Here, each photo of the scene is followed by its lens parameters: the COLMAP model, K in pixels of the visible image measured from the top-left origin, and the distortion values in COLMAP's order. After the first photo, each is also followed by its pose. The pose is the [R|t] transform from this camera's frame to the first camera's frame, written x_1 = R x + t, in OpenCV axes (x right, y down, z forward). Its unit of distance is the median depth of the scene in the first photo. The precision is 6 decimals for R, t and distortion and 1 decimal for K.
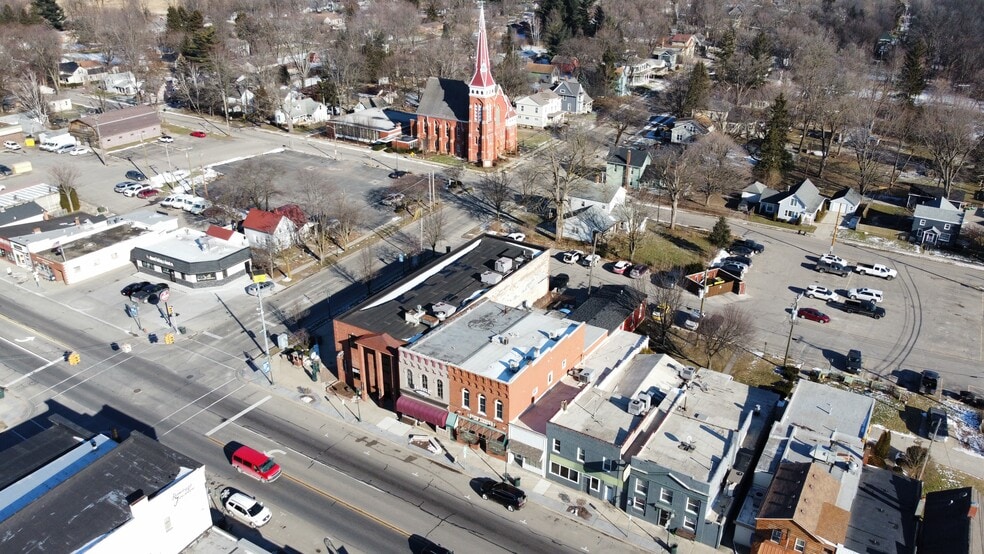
lens RADIAL K [[745.9, 0, 492.0], [0, 745.9, 277.0], [0, 0, 1]] dist [0.000258, -0.002213]
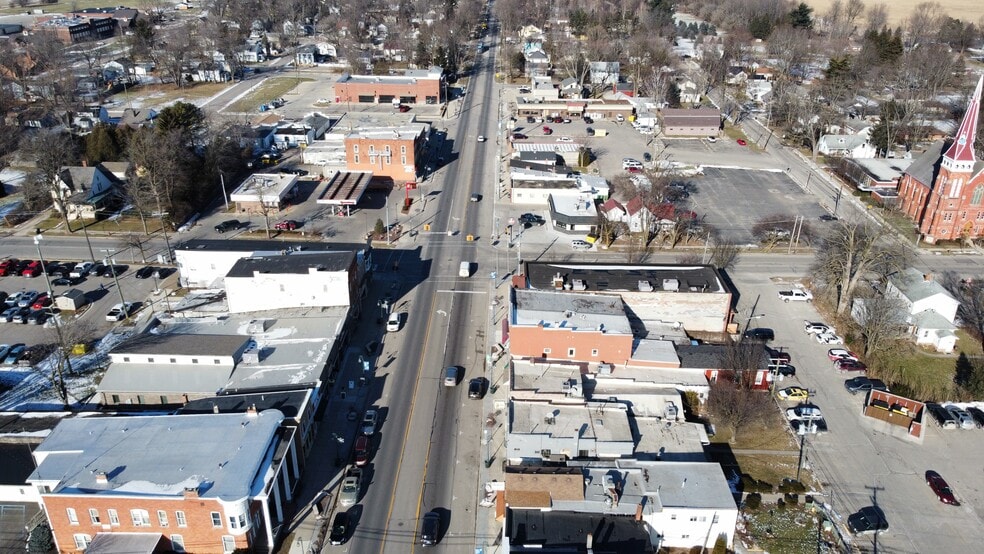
lens RADIAL K [[745.9, 0, 492.0], [0, 745.9, 277.0], [0, 0, 1]] dist [0.000258, -0.002213]
pose [[0.507837, 0.368508, -0.778655, 0.634490], [-0.369660, 0.909656, 0.189414, -0.118260], [0.778108, 0.191646, 0.598180, 0.049221]]
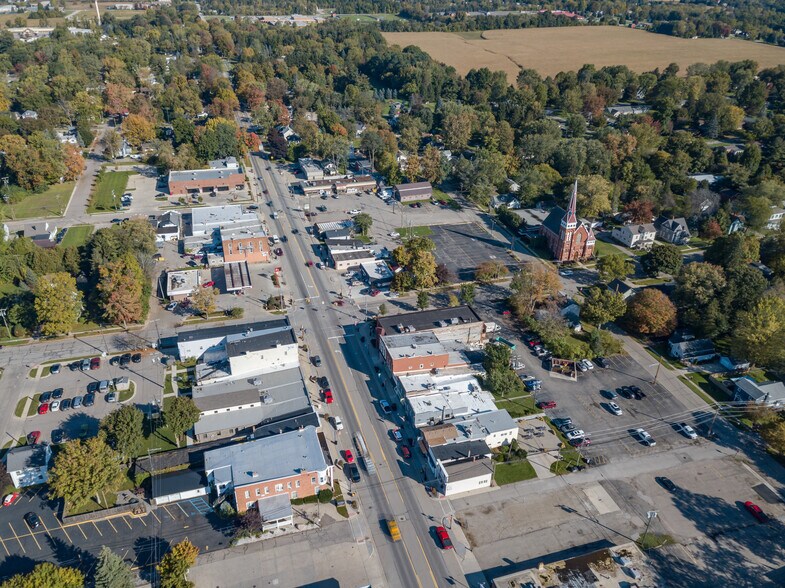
lens RADIAL K [[592.3, 0, 388.9], [0, 592.3, 294.8], [0, 0, 1]] dist [0.027419, -0.000985]
pose [[0.751172, 0.330125, -0.571628, 0.727113], [-0.291509, 0.942847, 0.161439, -0.270203], [0.592253, 0.045366, 0.804474, -0.520313]]
